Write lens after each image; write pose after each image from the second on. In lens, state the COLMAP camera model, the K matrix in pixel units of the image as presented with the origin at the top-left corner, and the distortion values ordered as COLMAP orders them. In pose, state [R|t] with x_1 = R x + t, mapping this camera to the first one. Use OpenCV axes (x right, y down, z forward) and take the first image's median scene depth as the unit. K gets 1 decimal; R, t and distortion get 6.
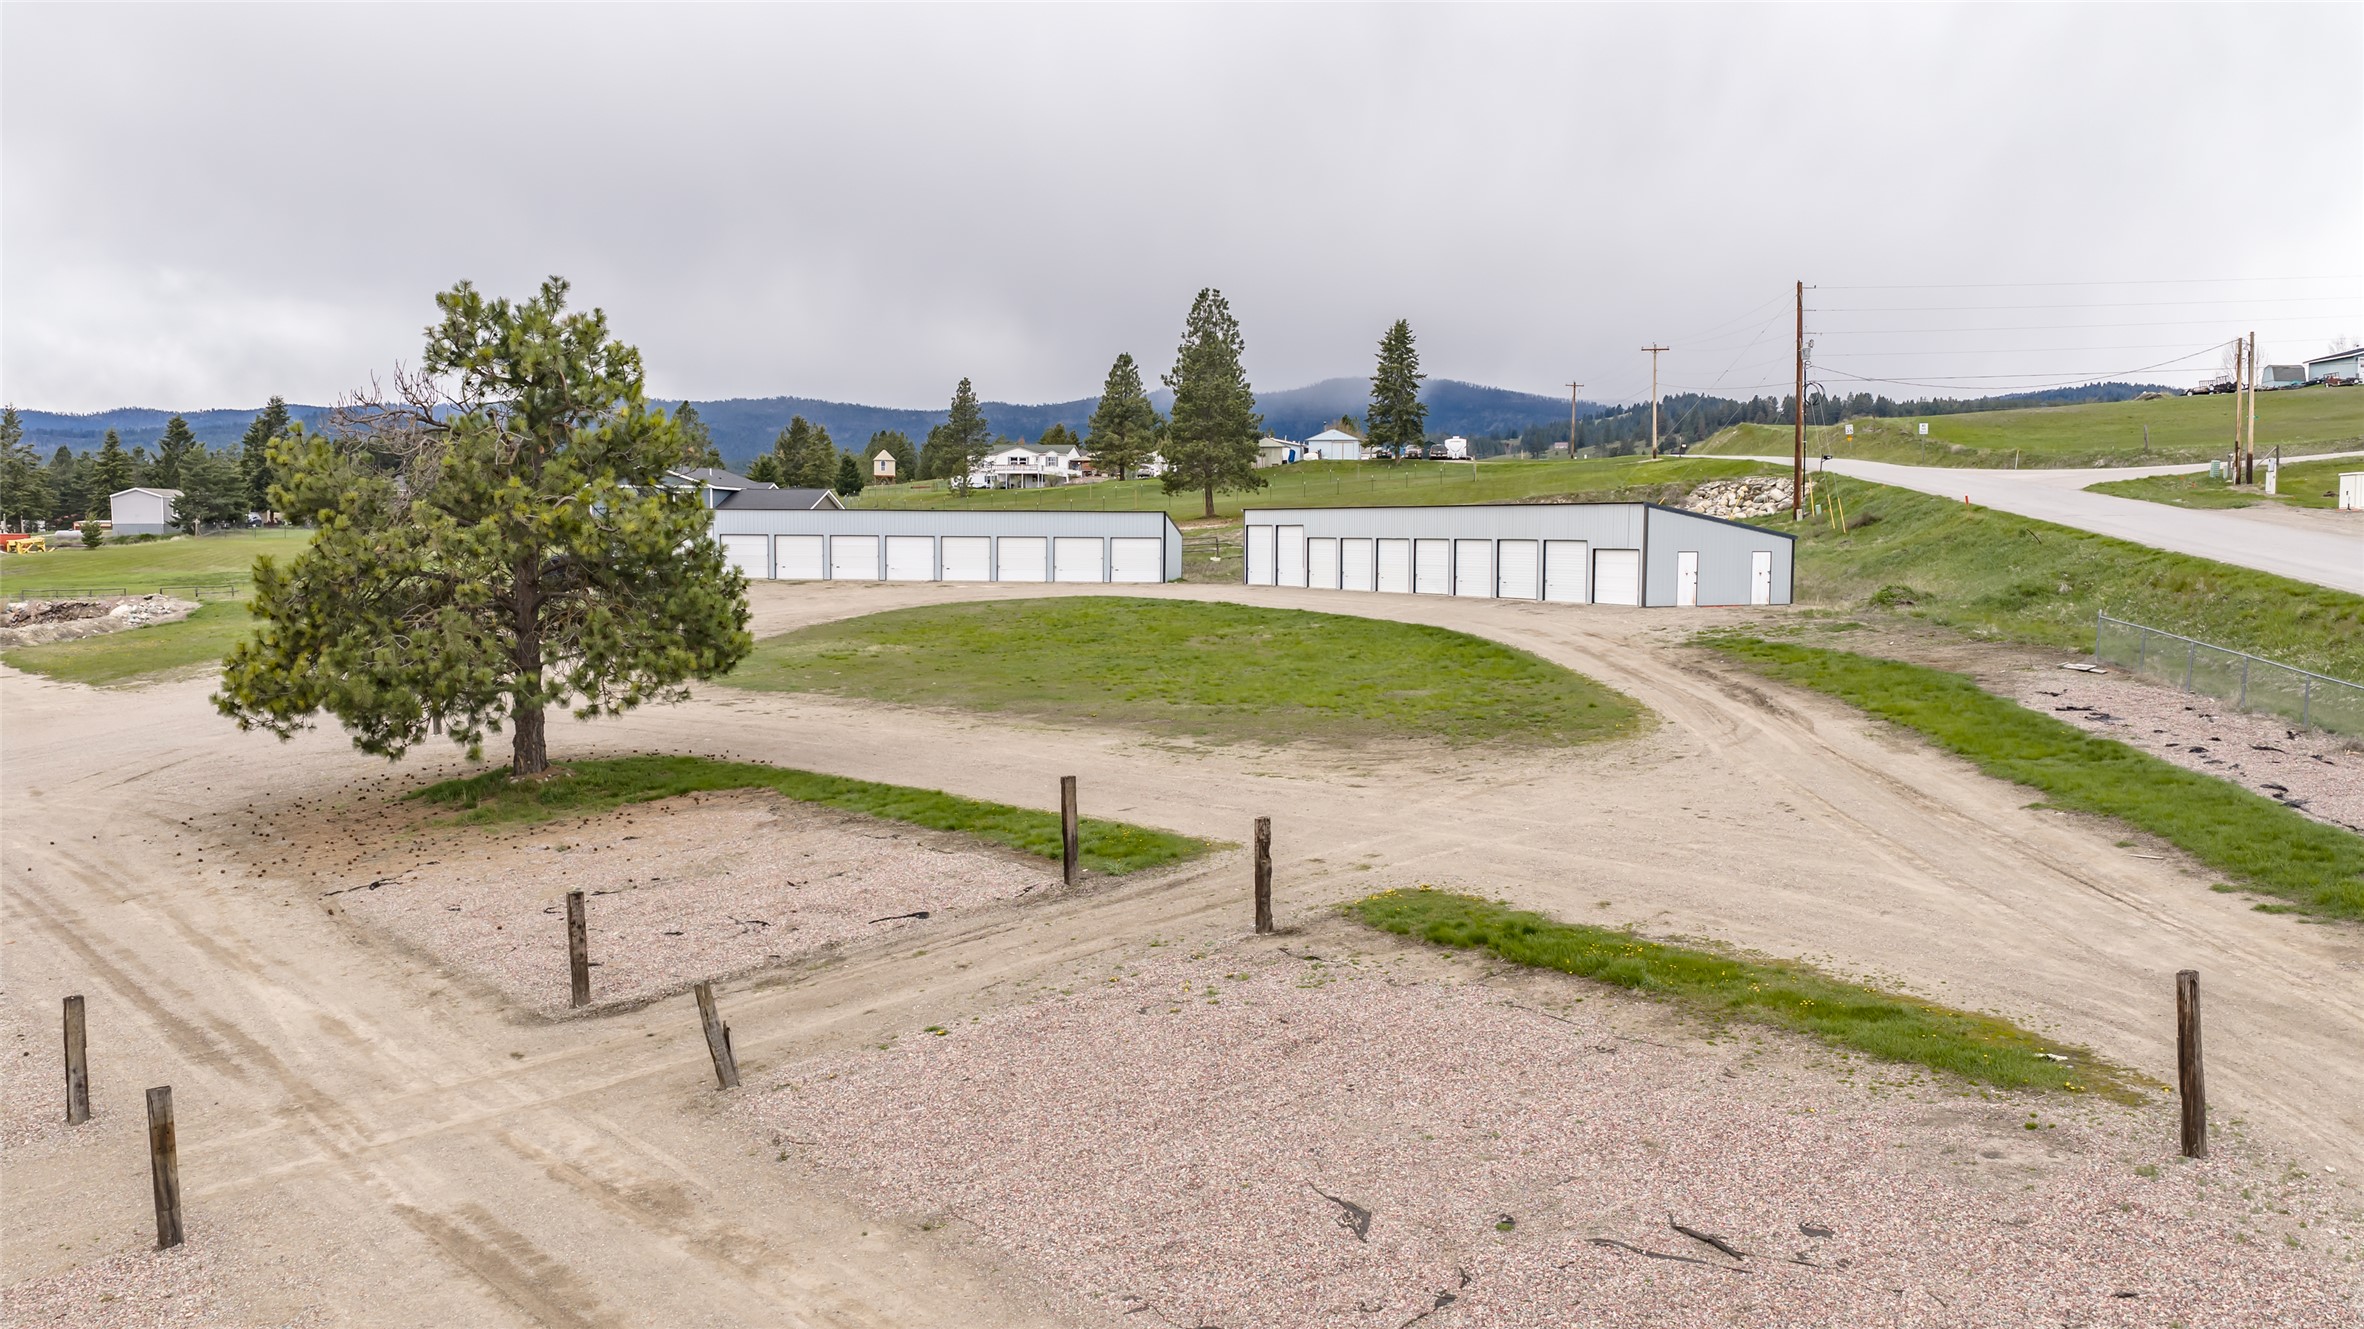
lens RADIAL K [[1958.6, 0, 1182.0], [0, 1958.6, 664.5], [0, 0, 1]] dist [0.037320, -0.072255]
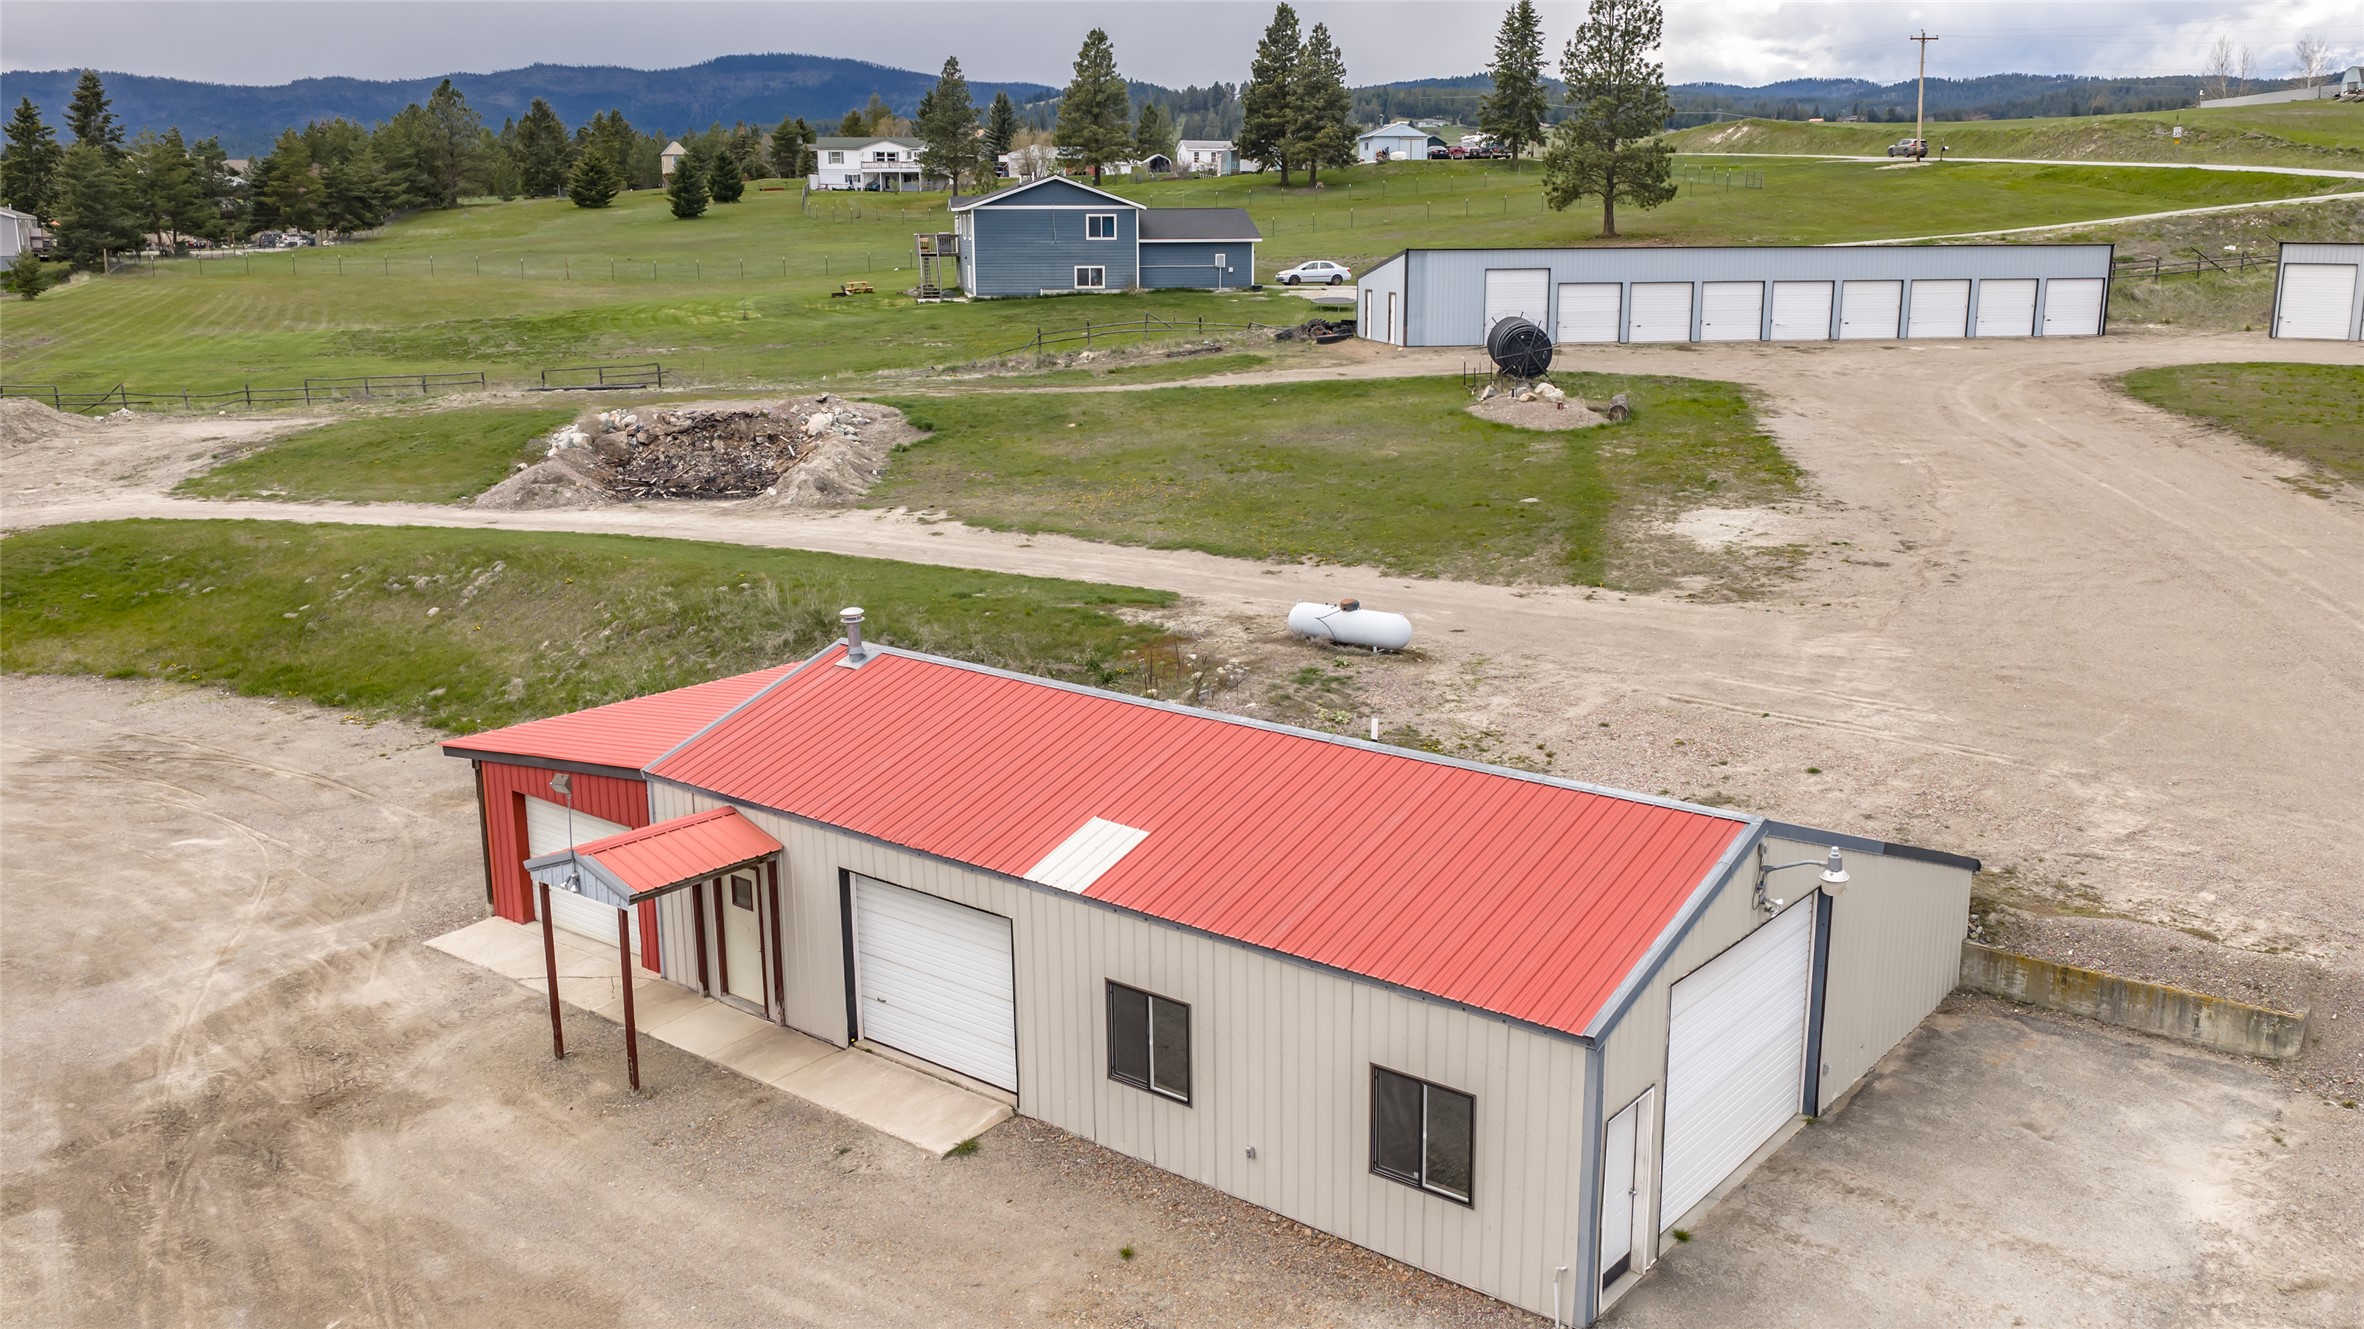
lens RADIAL K [[1967.2, 0, 1182.0], [0, 1967.2, 664.5], [0, 0, 1]] dist [0.009335, -0.018095]
pose [[0.954939, -0.073846, 0.287469, -0.824083], [0.028894, 0.987083, 0.157584, -0.063081], [-0.295392, -0.142177, 0.944738, 0.450042]]
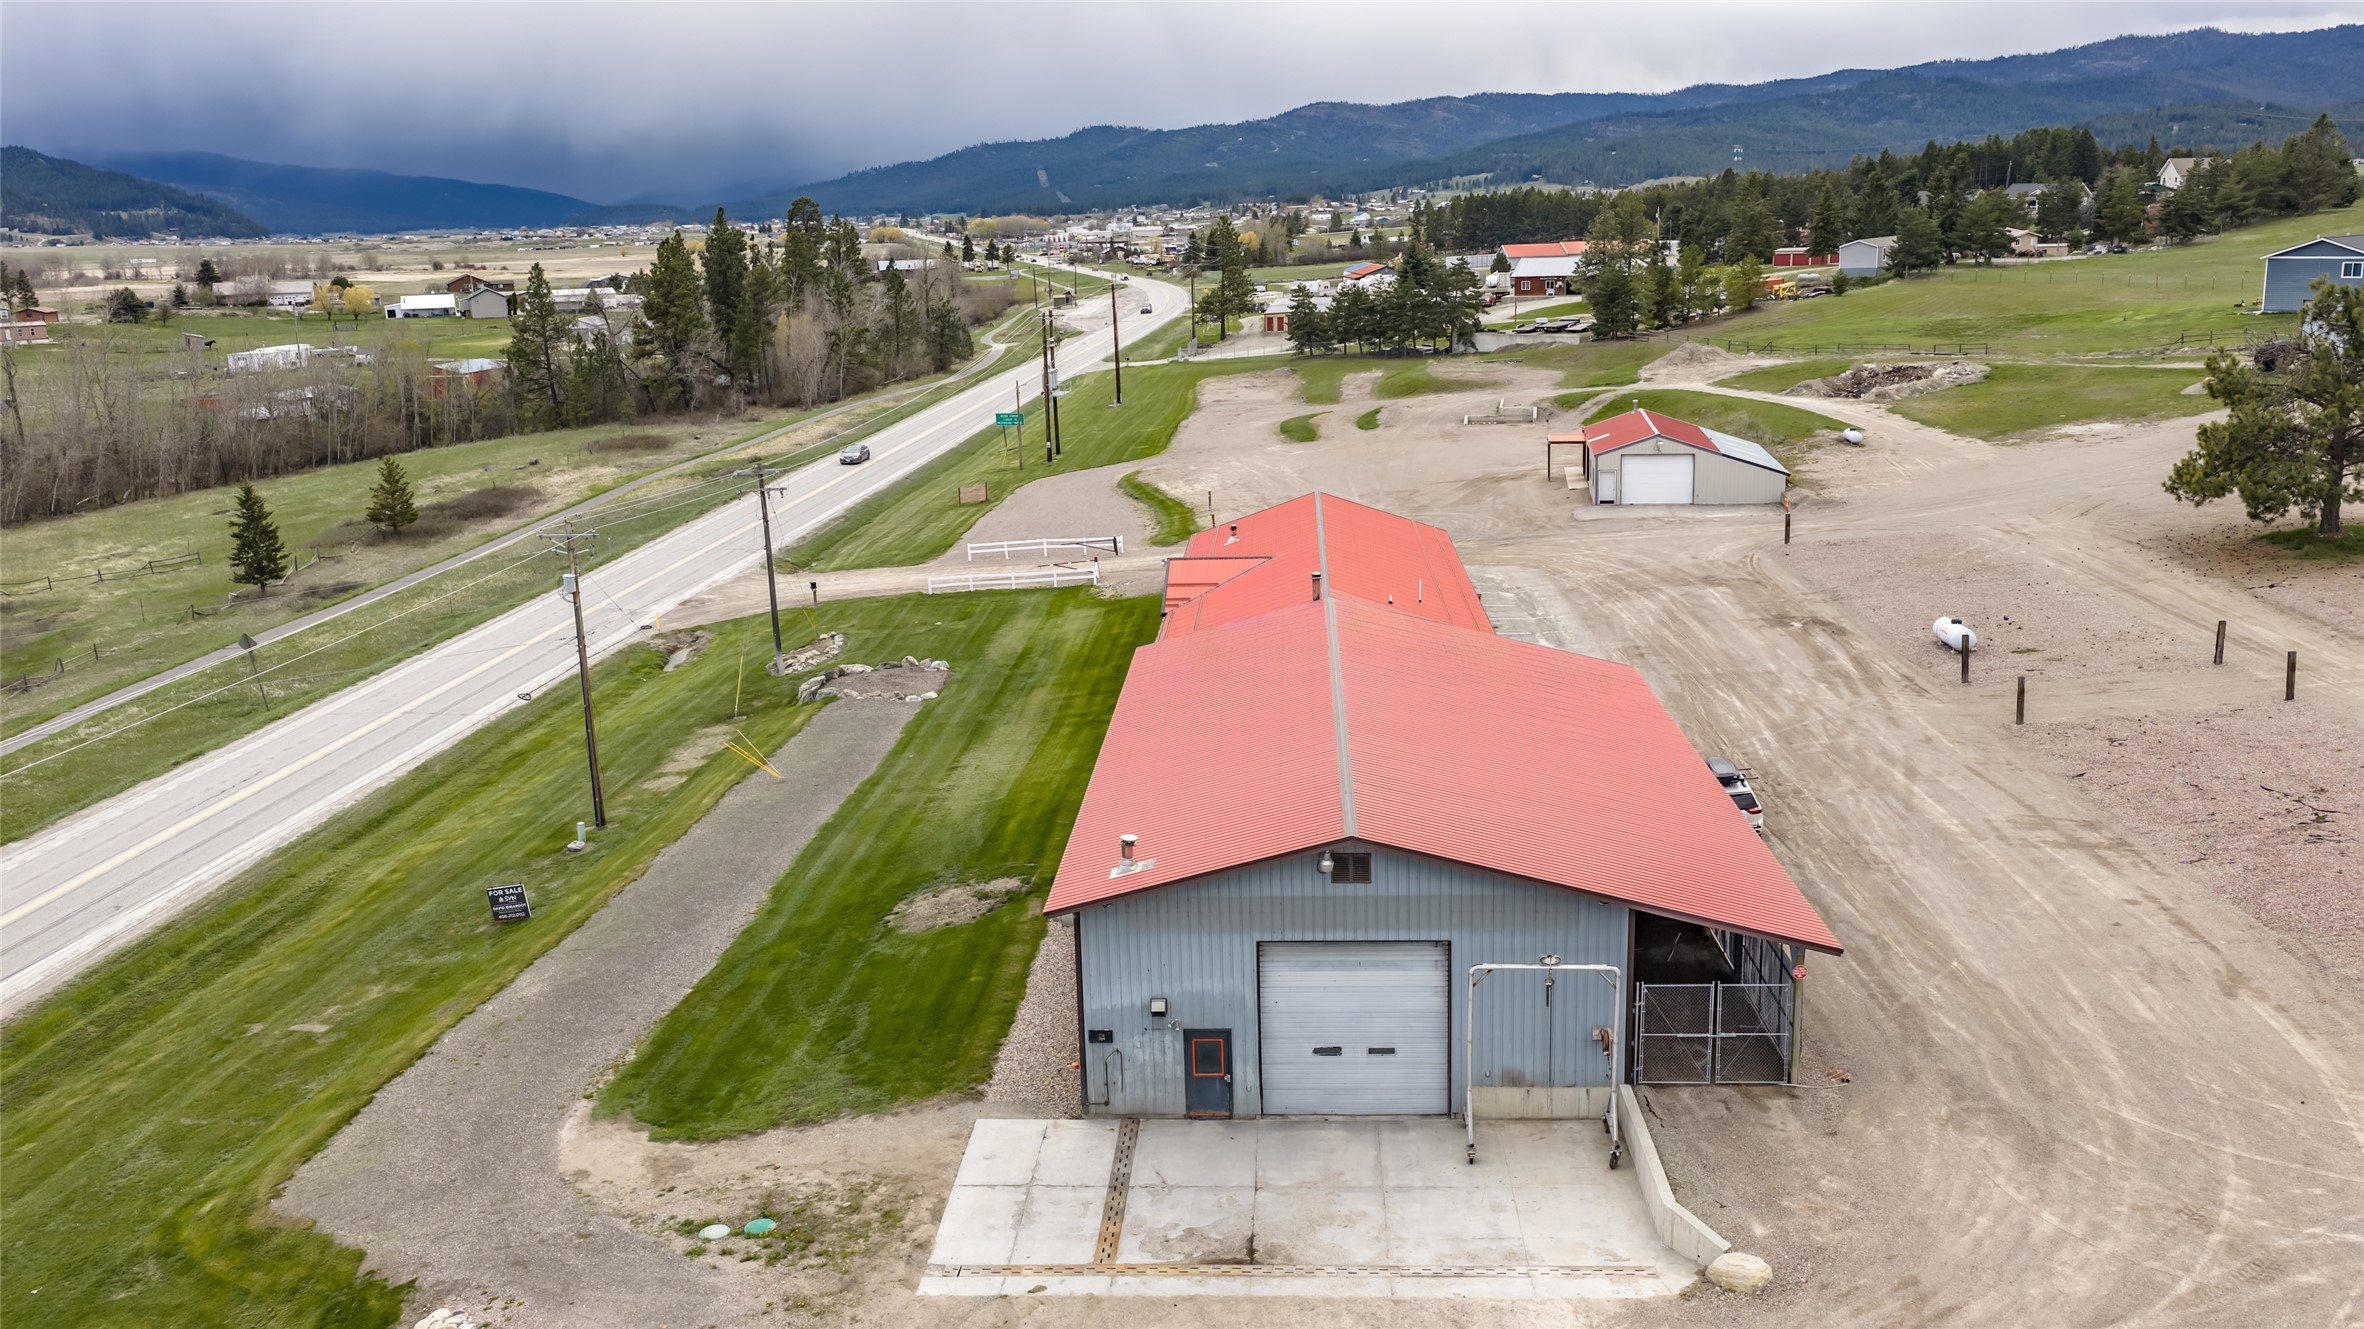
lens RADIAL K [[1952.9, 0, 1182.0], [0, 1952.9, 664.5], [0, 0, 1]] dist [0.034860, -0.065759]
pose [[0.739634, 0.126754, -0.660966, 0.070633], [-0.013785, 0.984751, 0.173421, -0.079051], [0.672869, -0.119157, 0.730102, -0.686452]]
